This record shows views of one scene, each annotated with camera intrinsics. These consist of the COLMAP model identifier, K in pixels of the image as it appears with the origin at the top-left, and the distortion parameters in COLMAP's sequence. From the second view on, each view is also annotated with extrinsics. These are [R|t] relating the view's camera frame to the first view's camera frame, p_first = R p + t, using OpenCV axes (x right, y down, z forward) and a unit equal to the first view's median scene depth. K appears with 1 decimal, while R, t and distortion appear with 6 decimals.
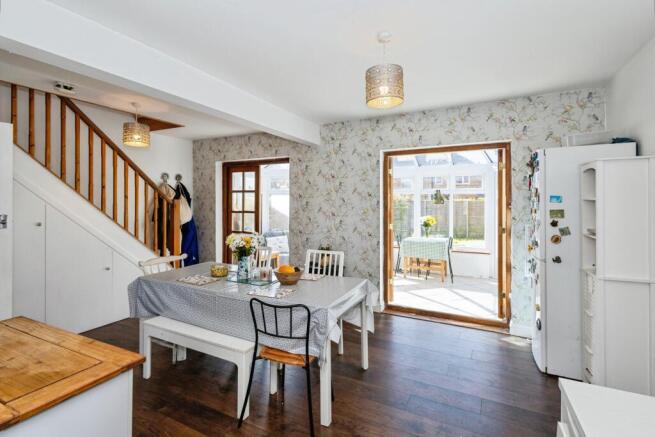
lens RADIAL K [[309.0, 0, 327.7], [0, 309.0, 203.1], [0, 0, 1]] dist [0.000207, -0.000188]
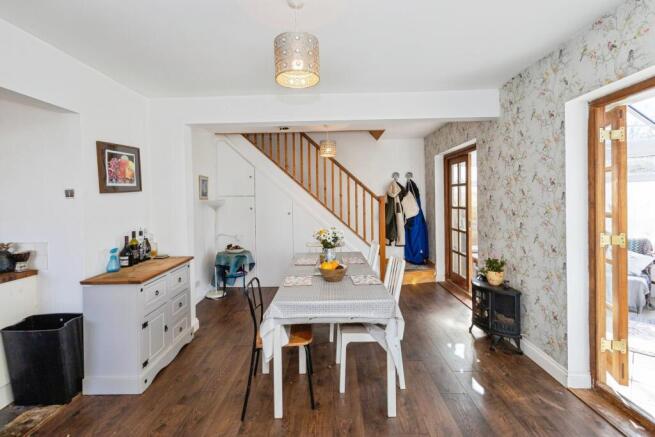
lens RADIAL K [[309.0, 0, 328.6], [0, 309.0, 204.2], [0, 0, 1]] dist [0.000207, -0.000188]
pose [[0.435659, 0.005741, -0.900094, 0.446129], [0.012980, 0.999836, 0.012660, 0.002028], [0.900018, -0.017199, 0.435513, 0.327538]]
